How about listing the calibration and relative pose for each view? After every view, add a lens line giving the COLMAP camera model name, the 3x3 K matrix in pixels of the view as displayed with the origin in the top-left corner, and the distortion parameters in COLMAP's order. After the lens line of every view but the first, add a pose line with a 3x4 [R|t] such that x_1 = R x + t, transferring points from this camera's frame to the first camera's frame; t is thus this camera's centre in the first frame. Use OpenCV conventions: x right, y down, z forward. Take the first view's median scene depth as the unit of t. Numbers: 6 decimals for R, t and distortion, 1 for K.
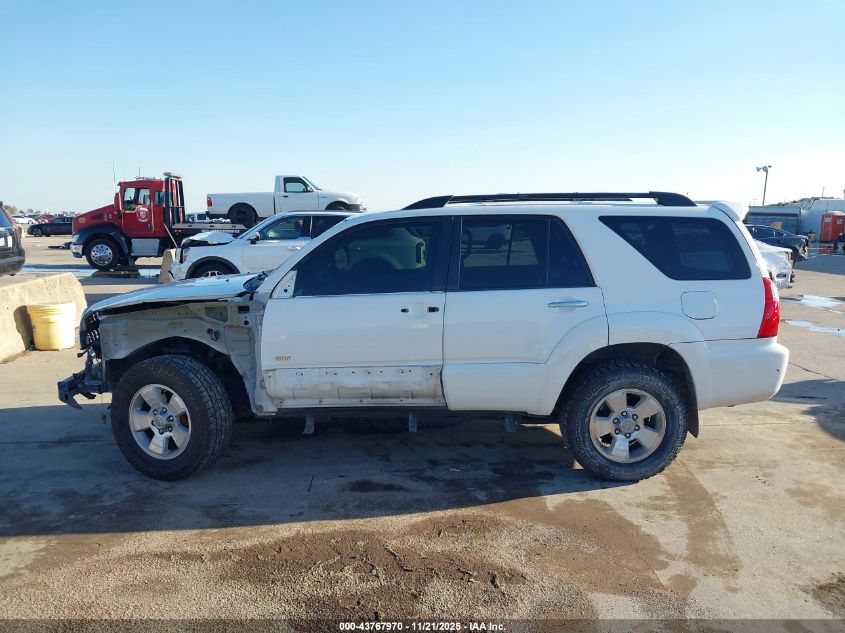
lens RADIAL K [[663.4, 0, 422.5], [0, 663.4, 316.5], [0, 0, 1]] dist [0.036810, -0.002084]
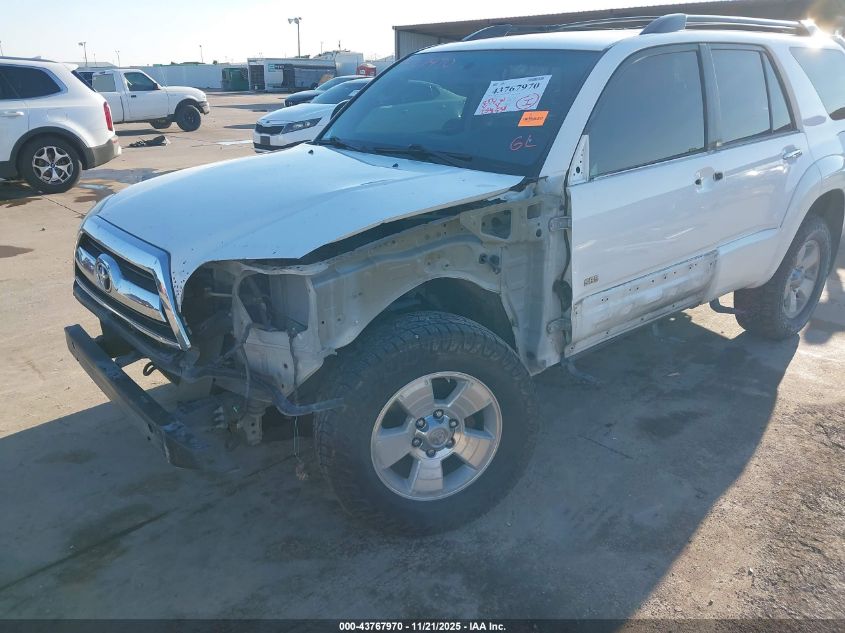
lens RADIAL K [[663.4, 0, 422.5], [0, 663.4, 316.5], [0, 0, 1]] dist [0.036810, -0.002084]
pose [[0.779464, -0.226320, 0.584136, -0.696849], [0.104237, 0.966317, 0.235301, -0.067570], [-0.617714, -0.122520, 0.776800, 0.593482]]
